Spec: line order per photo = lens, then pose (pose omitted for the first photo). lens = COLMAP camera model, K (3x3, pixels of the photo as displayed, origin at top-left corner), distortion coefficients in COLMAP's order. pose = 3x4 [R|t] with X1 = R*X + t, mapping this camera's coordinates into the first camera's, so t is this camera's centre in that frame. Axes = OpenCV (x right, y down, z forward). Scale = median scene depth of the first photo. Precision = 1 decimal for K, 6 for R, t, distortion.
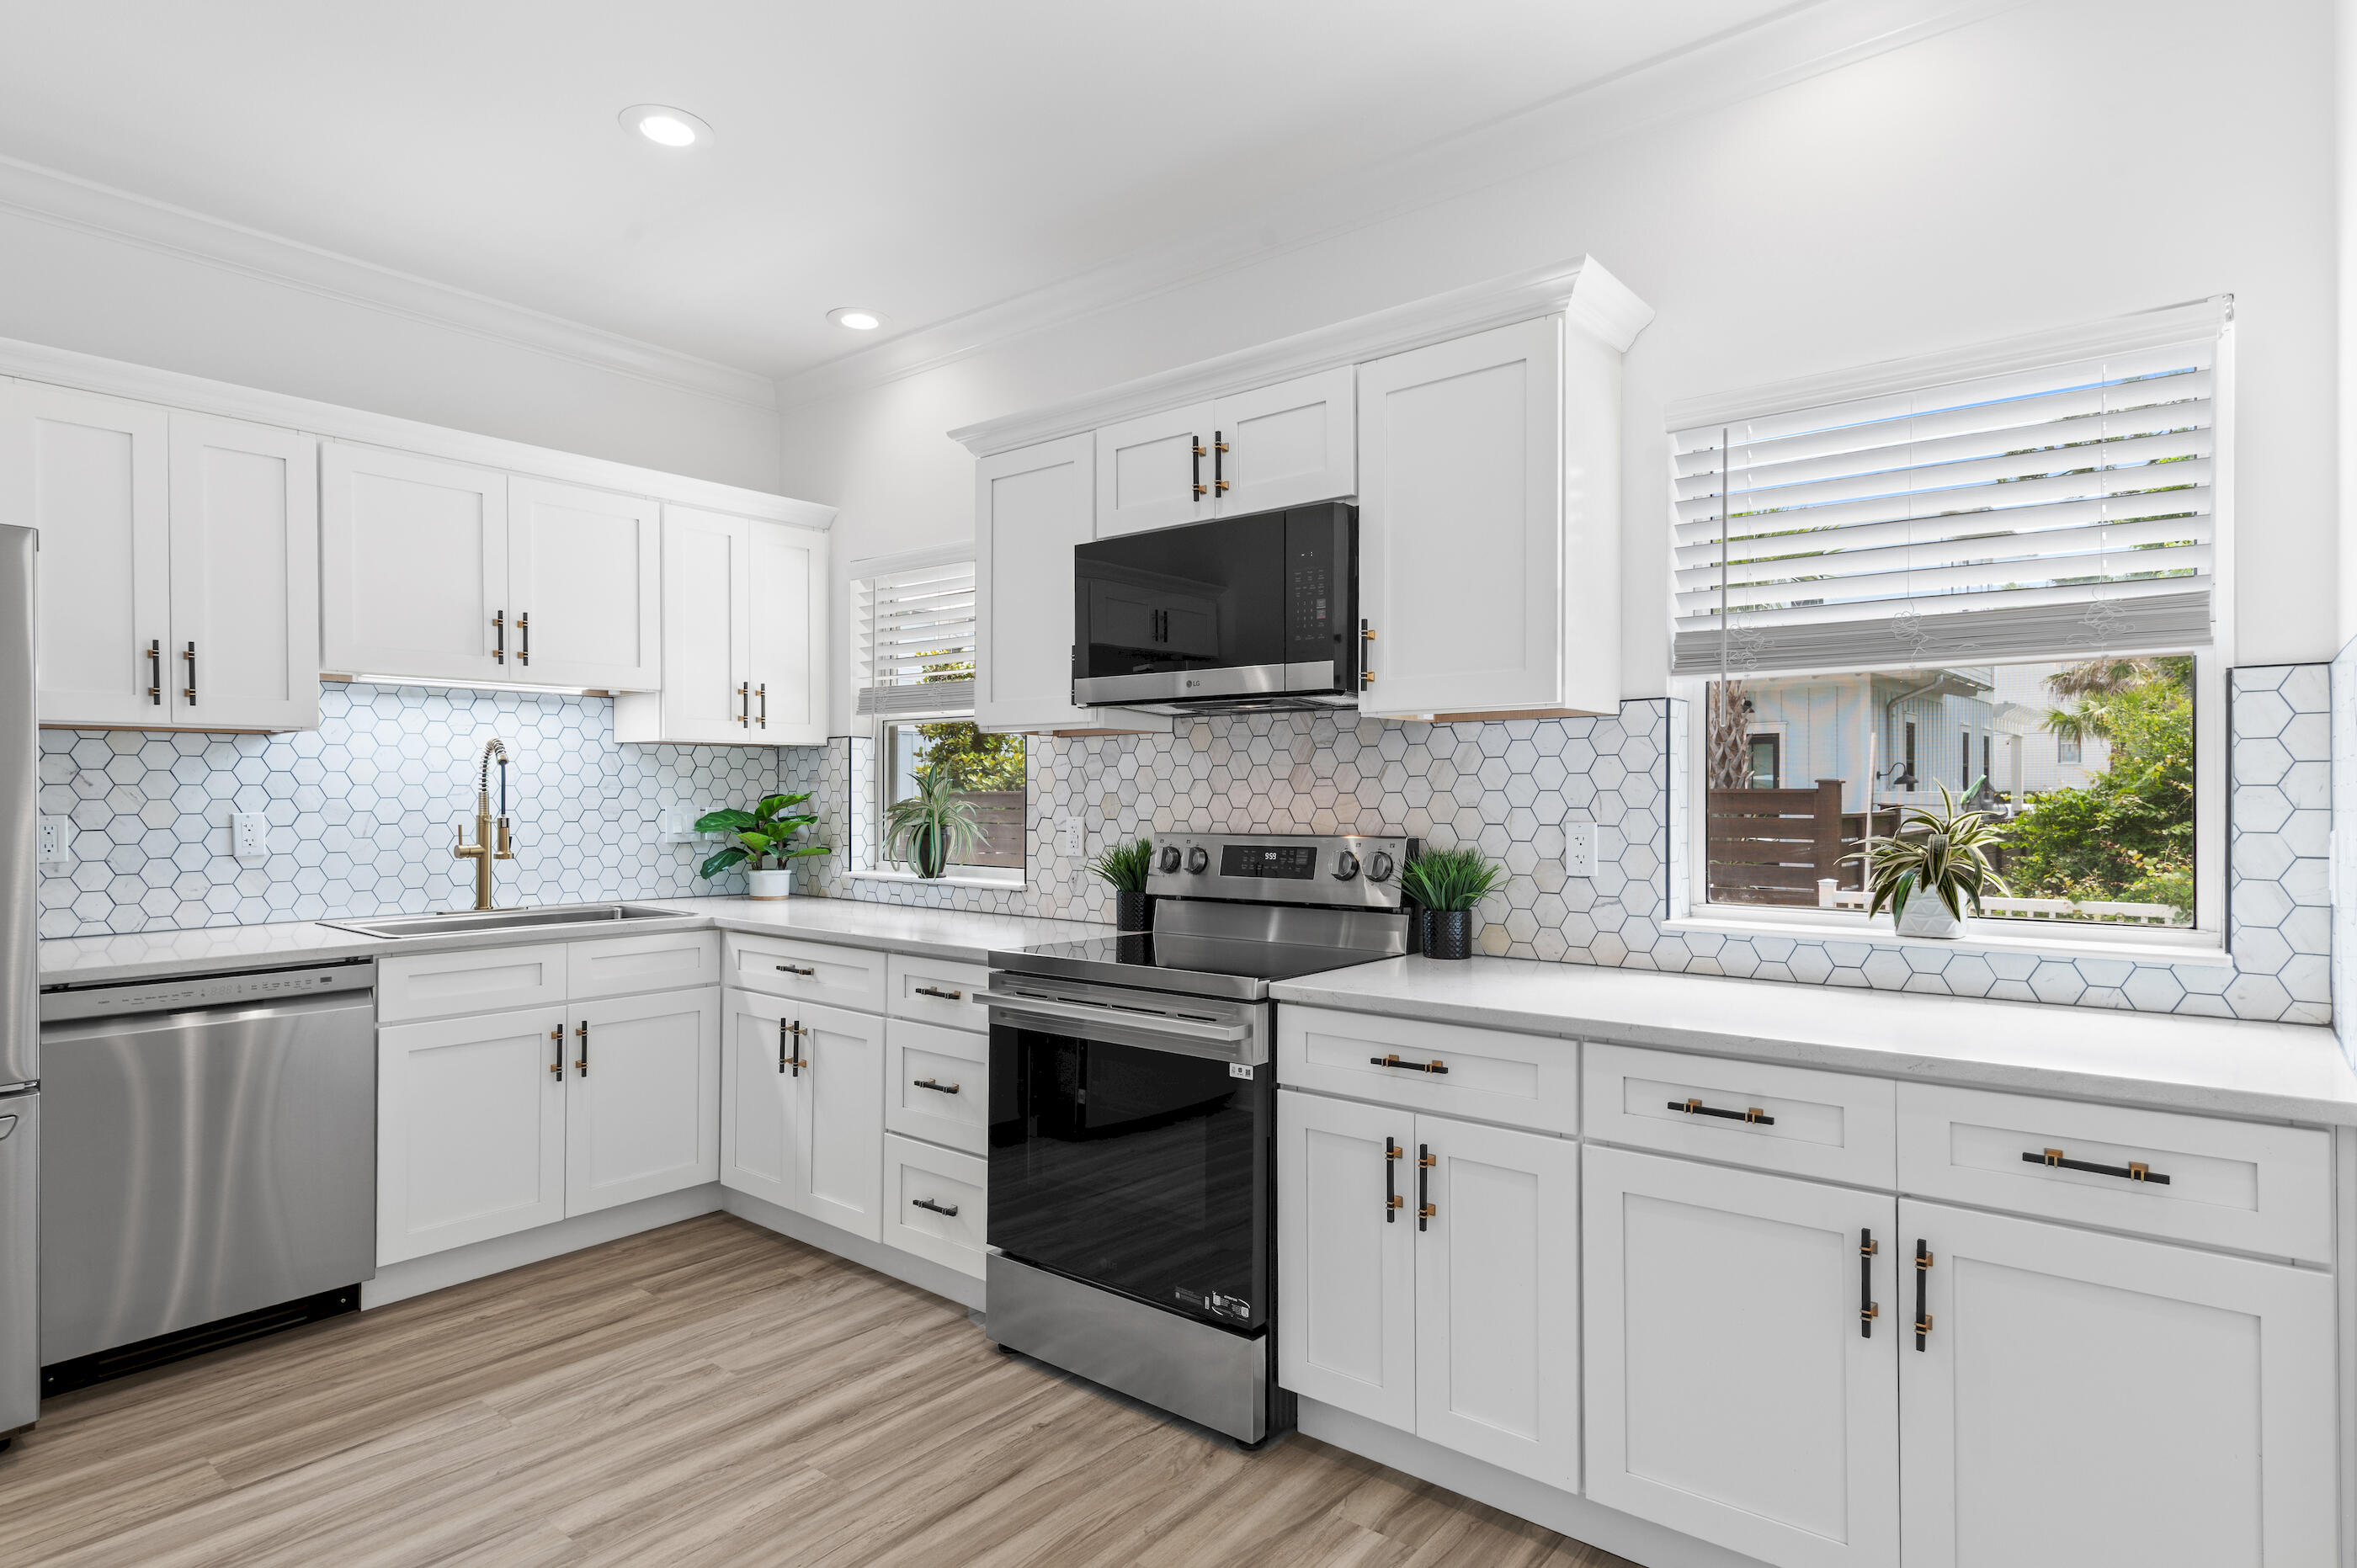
lens RADIAL K [[1256.0, 0, 1168.5], [0, 1256.0, 795.5], [0, 0, 1]] dist [0.010882, -0.002308]
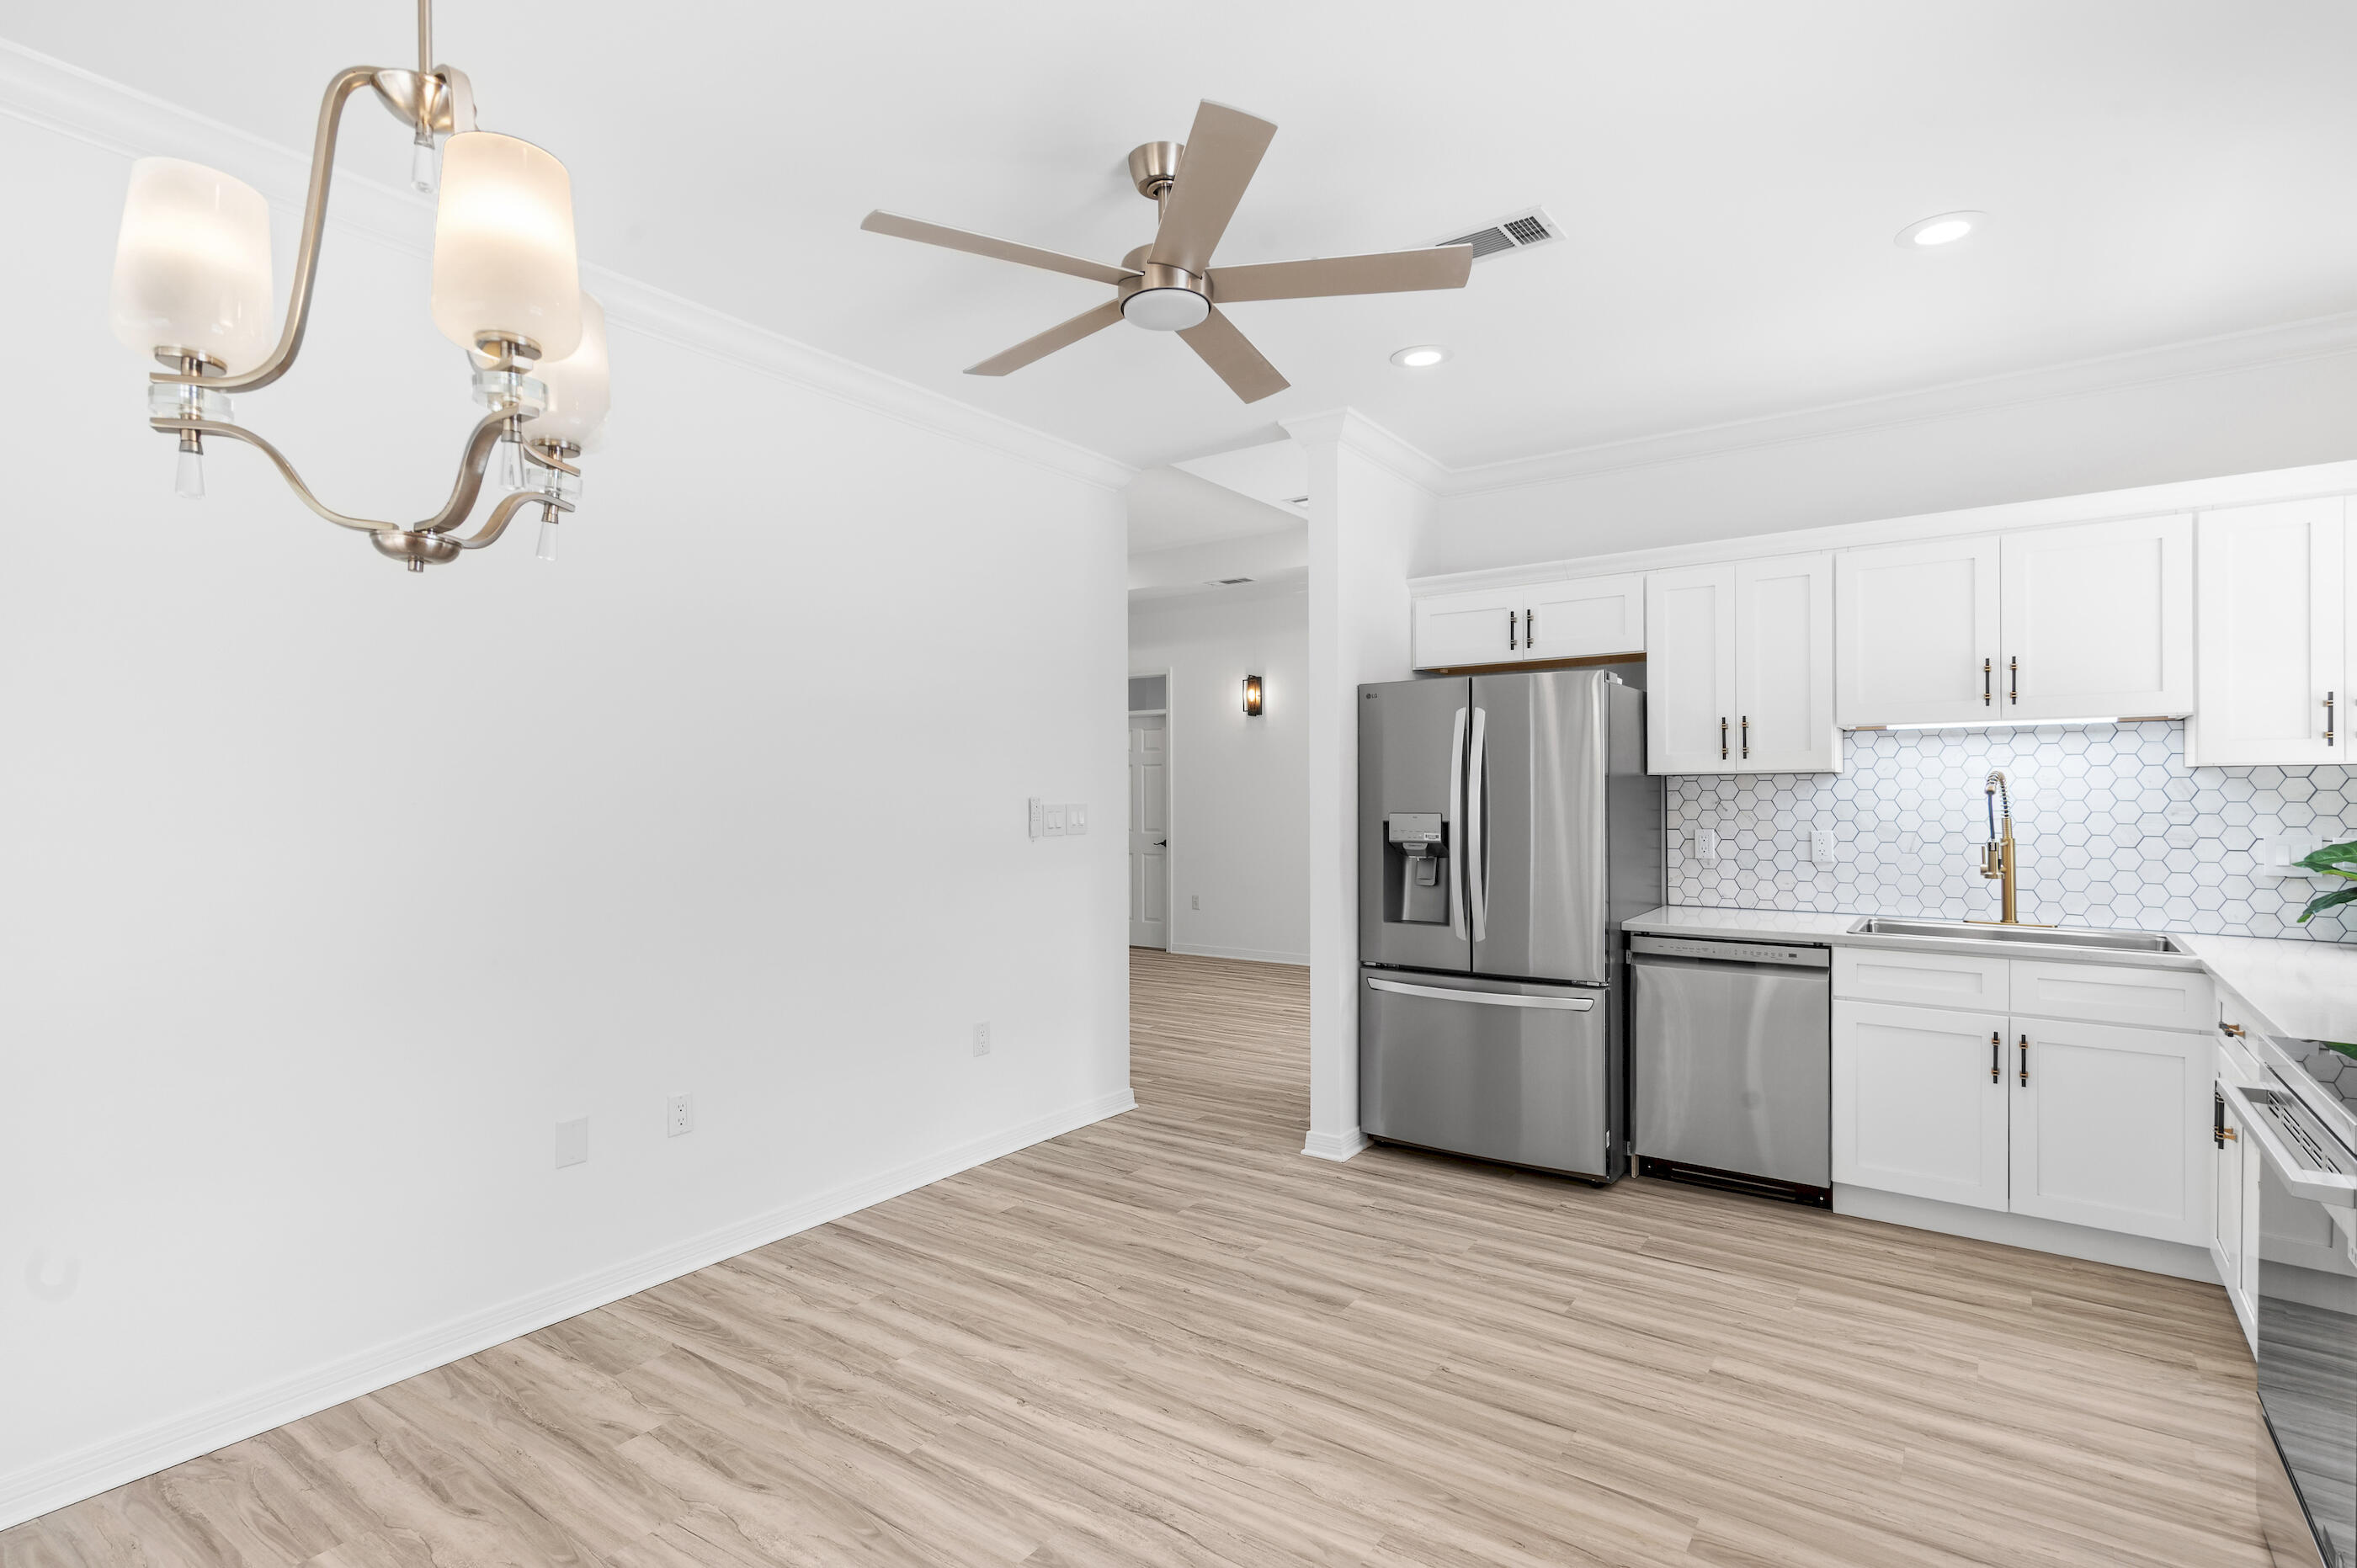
lens RADIAL K [[1150.8, 0, 1165.9], [0, 1150.8, 785.9], [0, 0, 1]] dist [0.005113, 0.001812]
pose [[0.059387, -0.006478, -0.998214, 0.532880], [0.000862, 0.999979, -0.006438, -0.030665], [0.998235, -0.000478, 0.059391, 0.235795]]
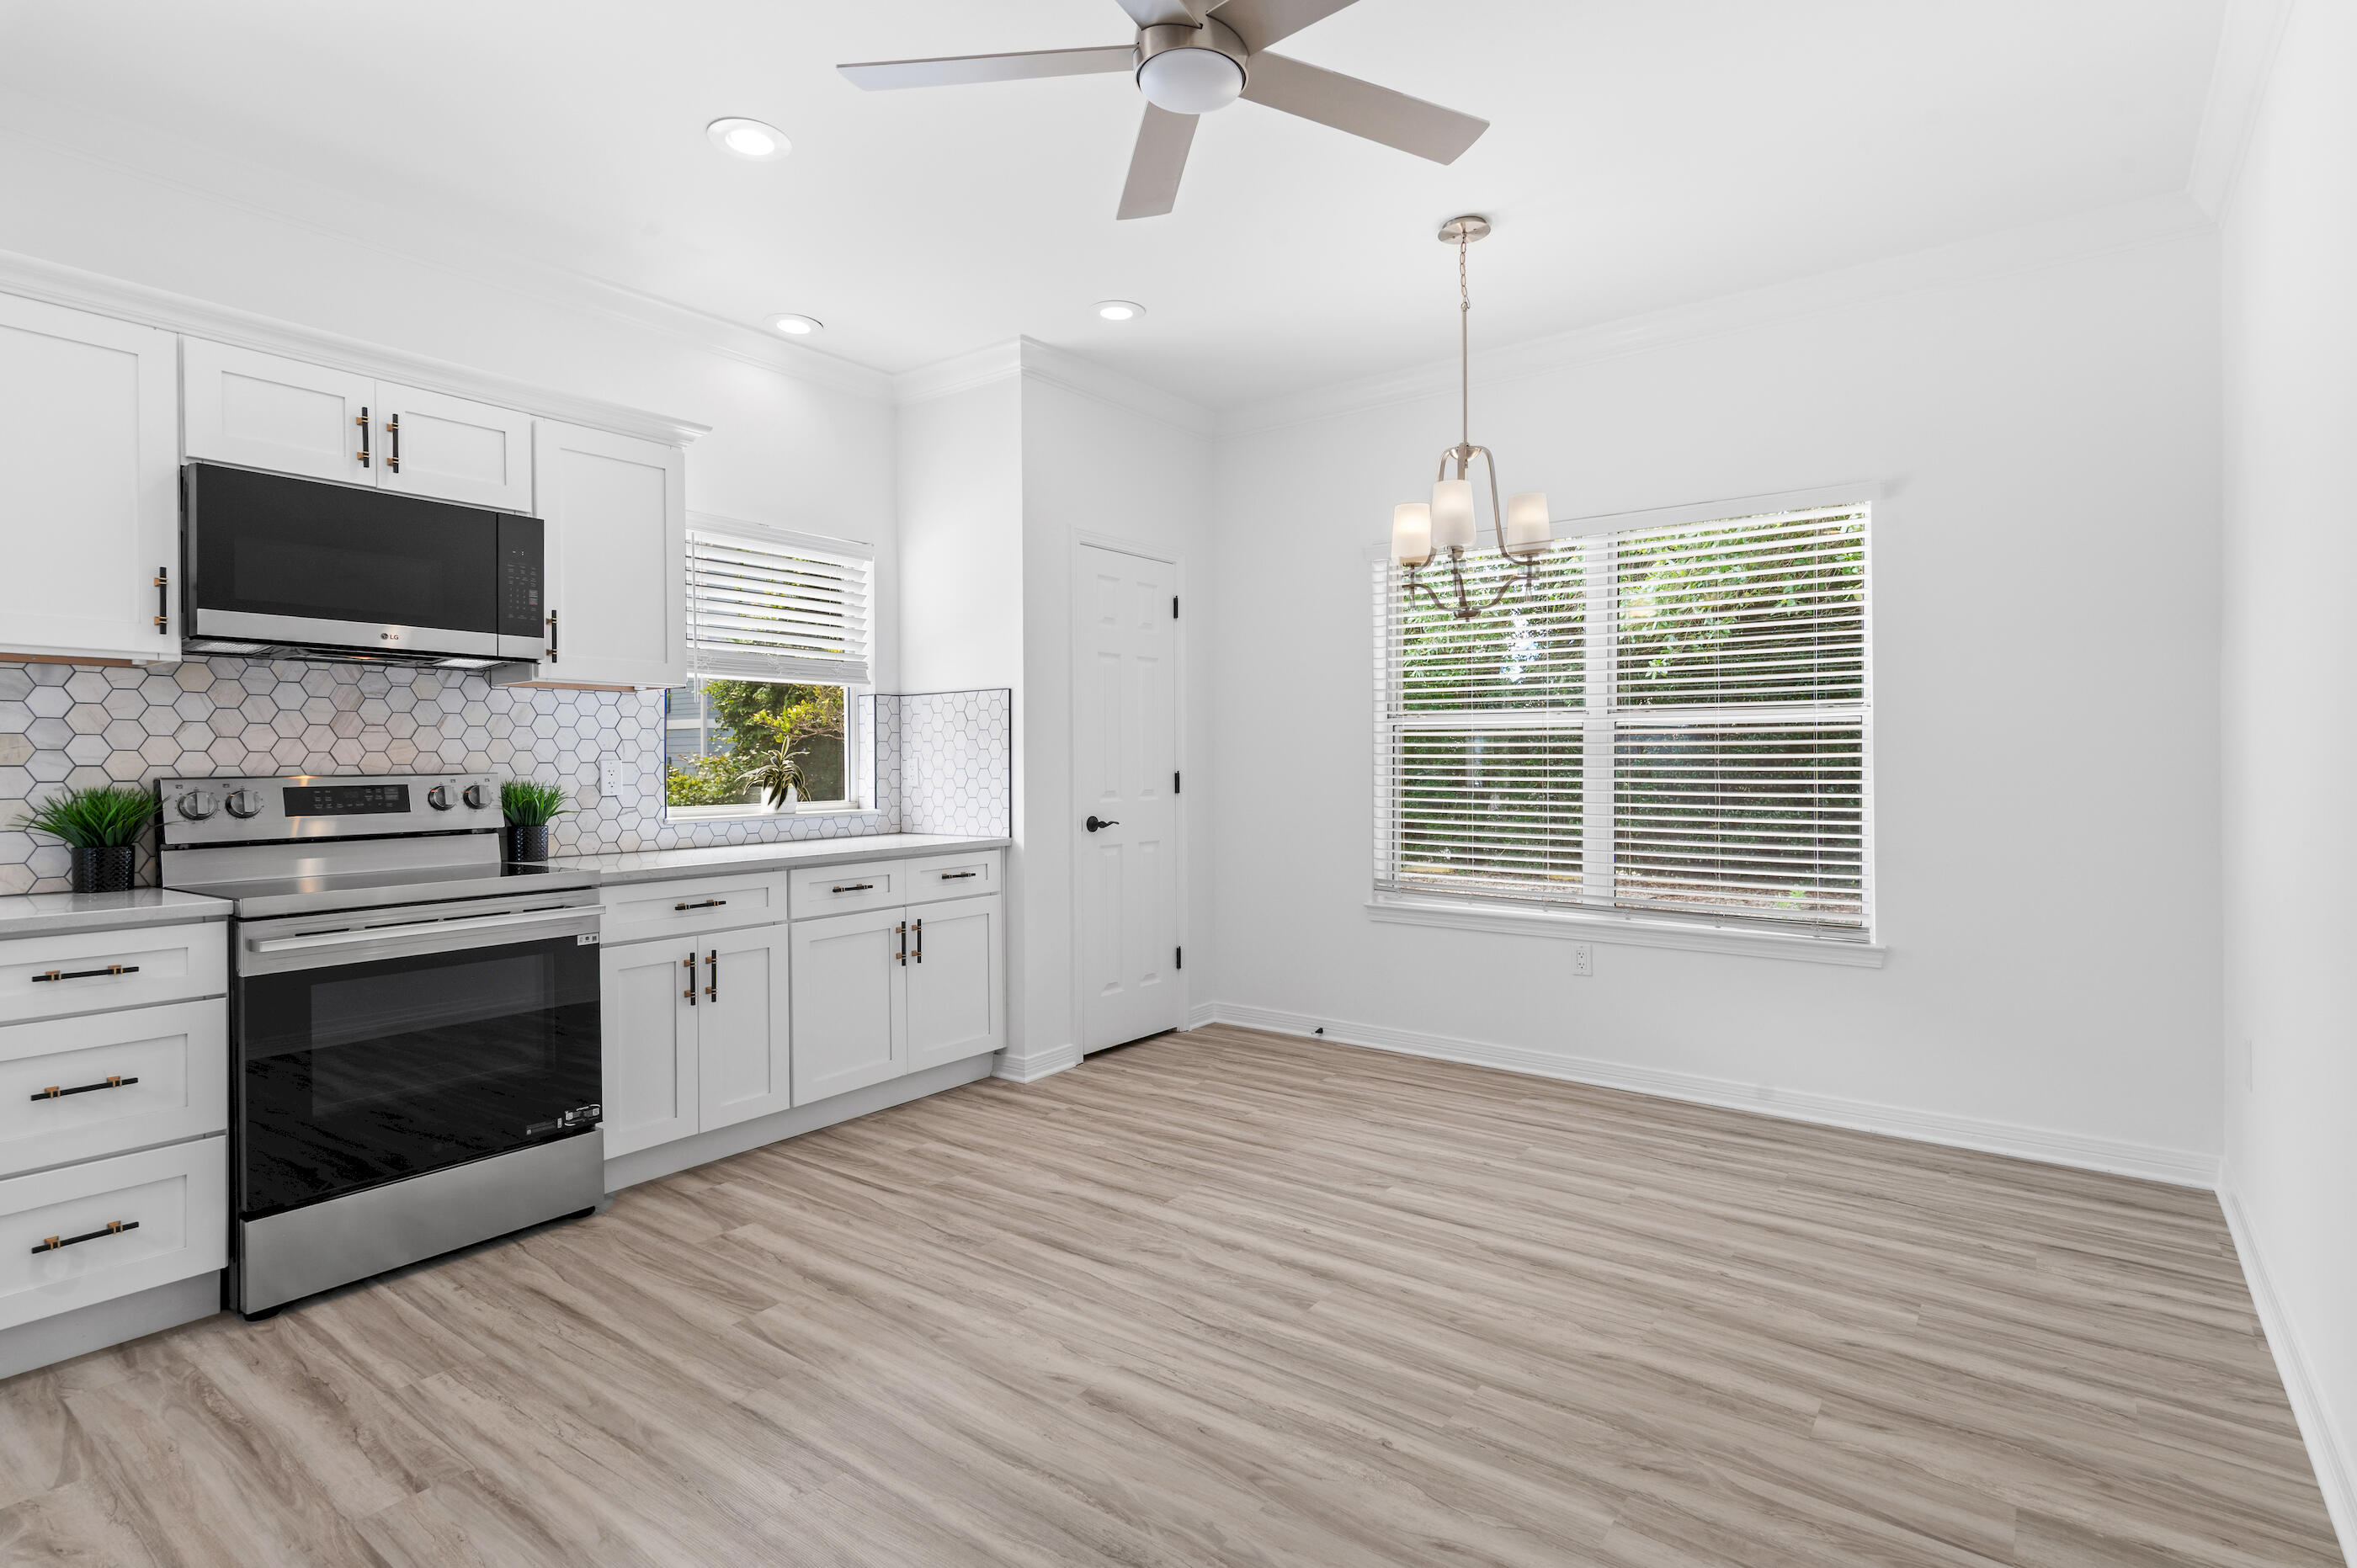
lens RADIAL K [[1150.8, 0, 1178.3], [0, 1150.8, 770.2], [0, 0, 1]] dist [0.005113, 0.001812]
pose [[-0.034311, -0.005063, 0.999398, -0.963972], [0.006321, 0.999966, 0.005283, 0.026689], [-0.999391, 0.006498, -0.034278, 0.318585]]
